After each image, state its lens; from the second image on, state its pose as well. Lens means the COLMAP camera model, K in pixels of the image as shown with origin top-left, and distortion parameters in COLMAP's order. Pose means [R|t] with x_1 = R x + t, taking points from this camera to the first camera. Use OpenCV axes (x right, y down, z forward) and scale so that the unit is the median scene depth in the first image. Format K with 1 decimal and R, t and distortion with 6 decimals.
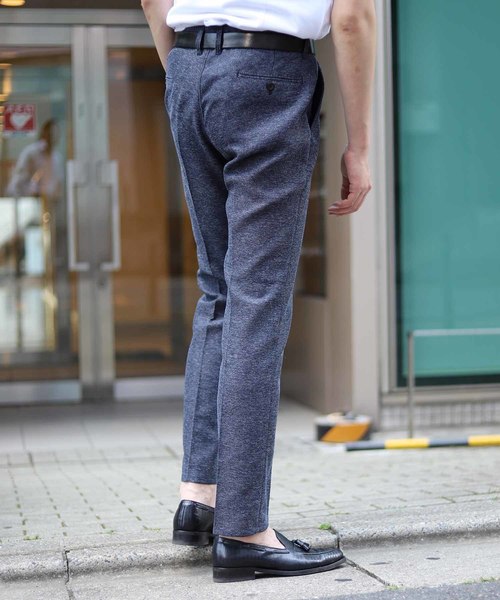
lens RADIAL K [[1500.1, 0, 250.0], [0, 1500.1, 300.0], [0, 0, 1]] dist [-0.022210, -0.444810]
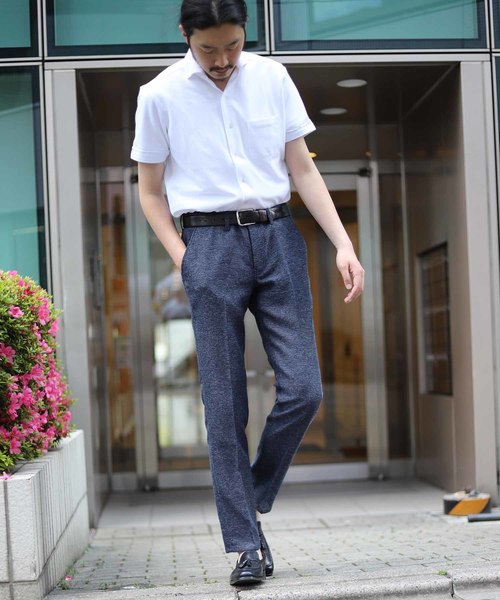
lens RADIAL K [[1500.1, 0, 250.0], [0, 1500.1, 300.0], [0, 0, 1]] dist [-0.022210, -0.444810]
pose [[0.993021, -0.023409, -0.115589, 0.034245], [0.013987, 0.996562, -0.081661, 0.019839], [0.117103, 0.079474, 0.989935, -0.237035]]
